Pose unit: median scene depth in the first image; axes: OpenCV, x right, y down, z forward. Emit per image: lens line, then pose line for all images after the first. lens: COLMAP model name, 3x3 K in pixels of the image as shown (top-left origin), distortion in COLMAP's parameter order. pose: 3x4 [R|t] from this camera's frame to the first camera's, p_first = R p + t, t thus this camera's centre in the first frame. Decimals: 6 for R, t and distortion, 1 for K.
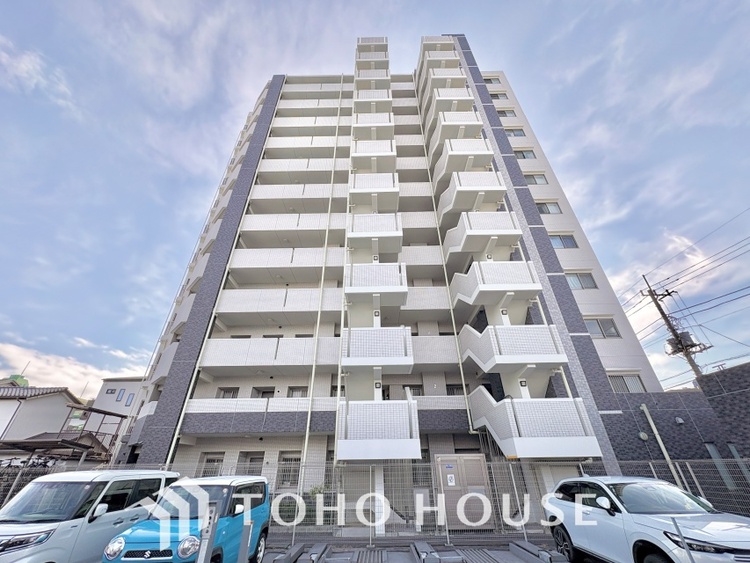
lens RADIAL K [[290.1, 0, 376.9], [0, 290.1, 279.0], [0, 0, 1]] dist [0.000512, -0.000172]
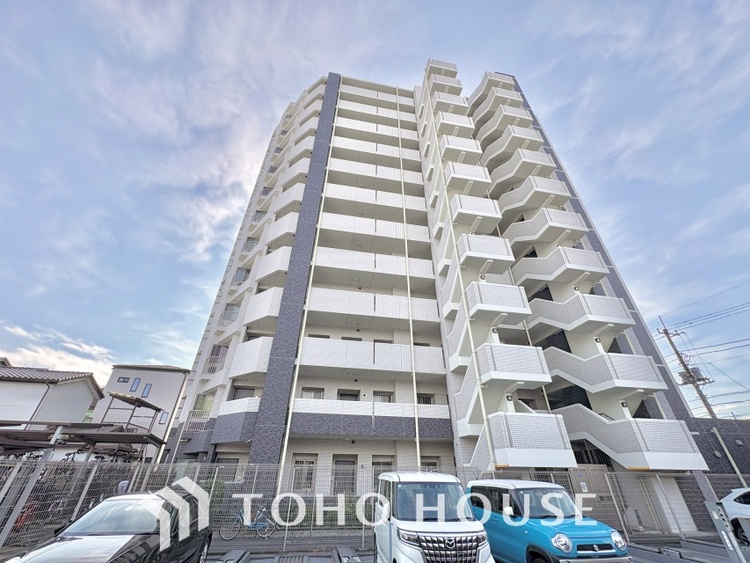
lens RADIAL K [[299.1, 0, 376.3], [0, 299.1, 280.7], [0, 0, 1]] dist [-0.000458, 0.000328]
pose [[0.981021, 0.123134, 0.149783, -0.445523], [-0.123312, 0.992335, -0.008135, -0.001432], [-0.149637, -0.010490, 0.988685, -0.020828]]
